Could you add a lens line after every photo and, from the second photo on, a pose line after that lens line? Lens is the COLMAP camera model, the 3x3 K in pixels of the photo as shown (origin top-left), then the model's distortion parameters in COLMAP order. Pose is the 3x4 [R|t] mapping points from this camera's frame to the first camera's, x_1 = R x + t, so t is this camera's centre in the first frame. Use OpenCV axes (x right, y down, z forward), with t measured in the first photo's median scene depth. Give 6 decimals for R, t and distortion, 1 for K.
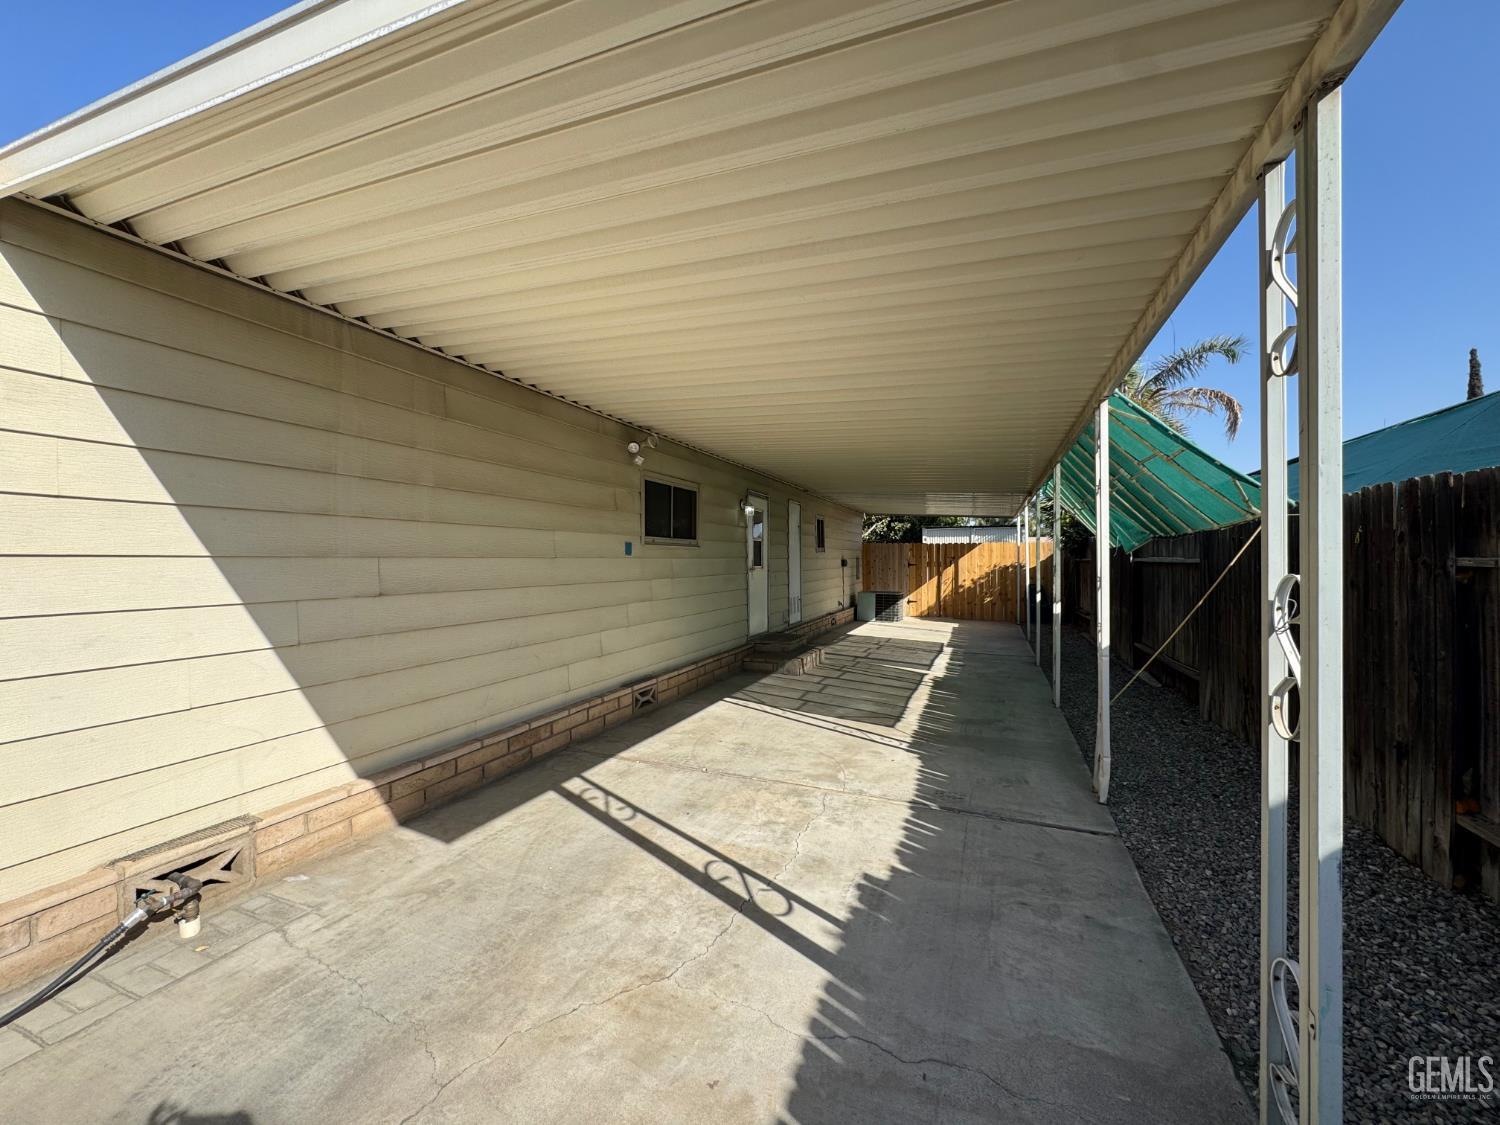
lens RADIAL K [[600.5, 0, 755.7], [0, 600.5, 560.9], [0, 0, 1]] dist [0.000833, 0.000084]
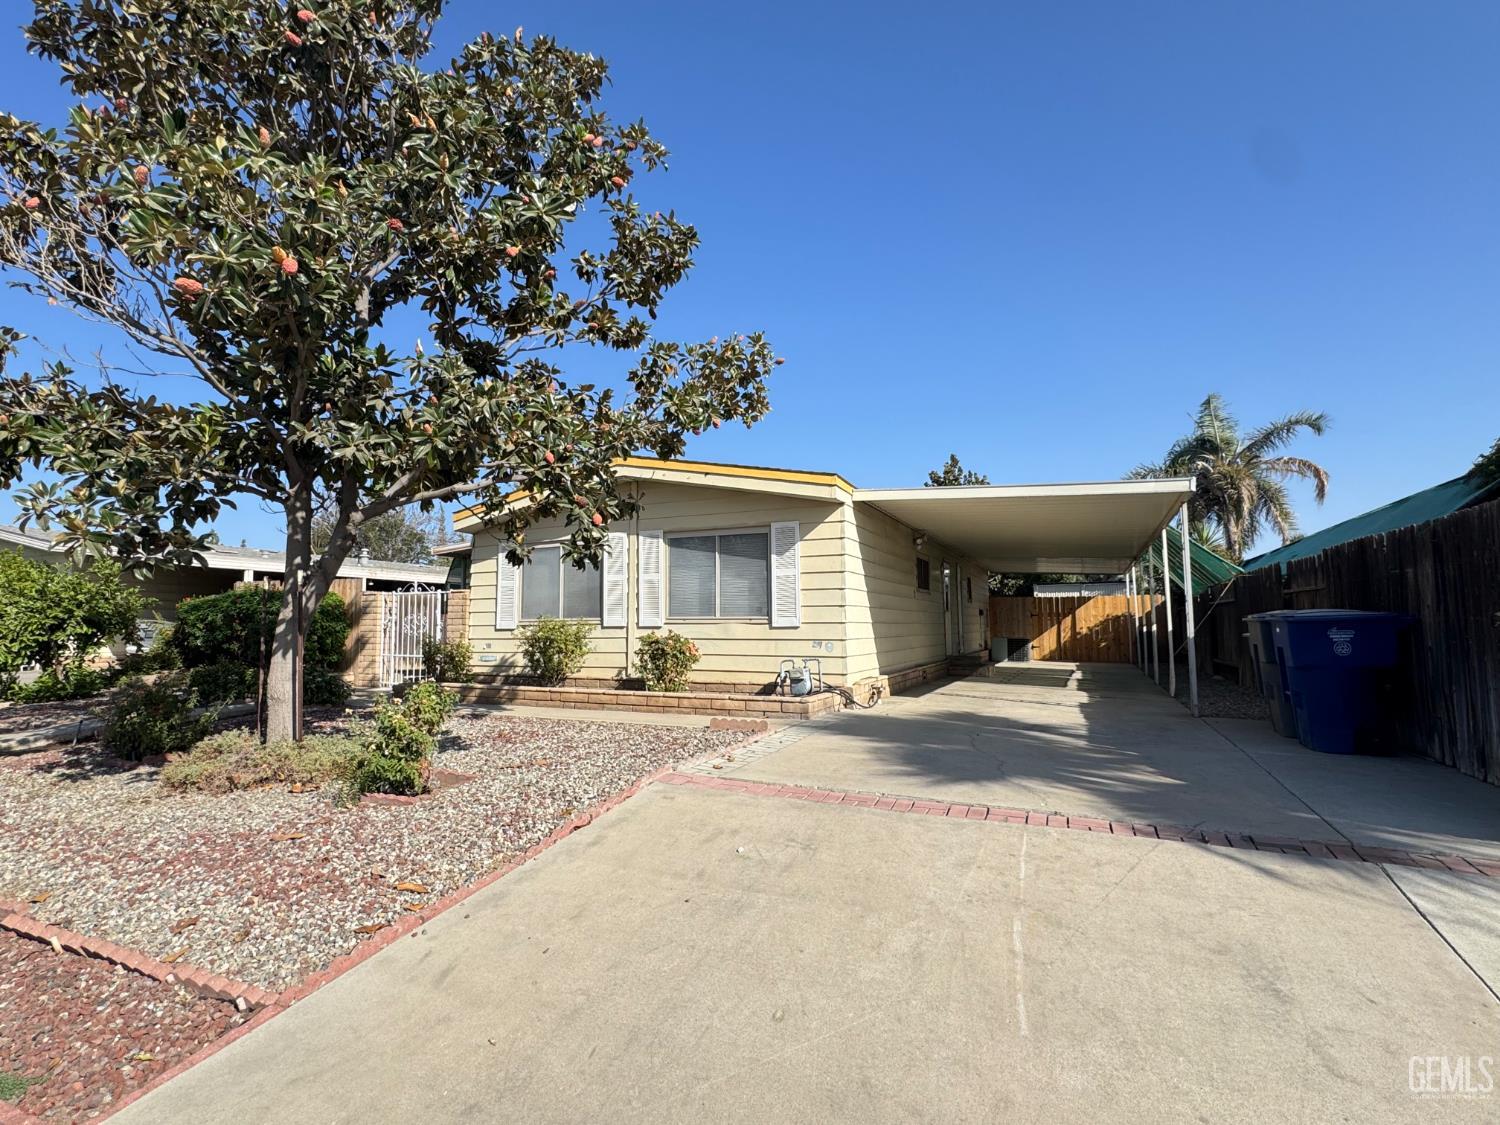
lens RADIAL K [[723.0, 0, 740.0], [0, 723.0, 567.5], [0, 0, 1]] dist [-0.000757, -0.000242]
pose [[0.997041, -0.007925, -0.076459, -0.207001], [0.001594, 0.996589, -0.082504, 0.029317], [0.076852, 0.082138, 0.993653, -0.461655]]
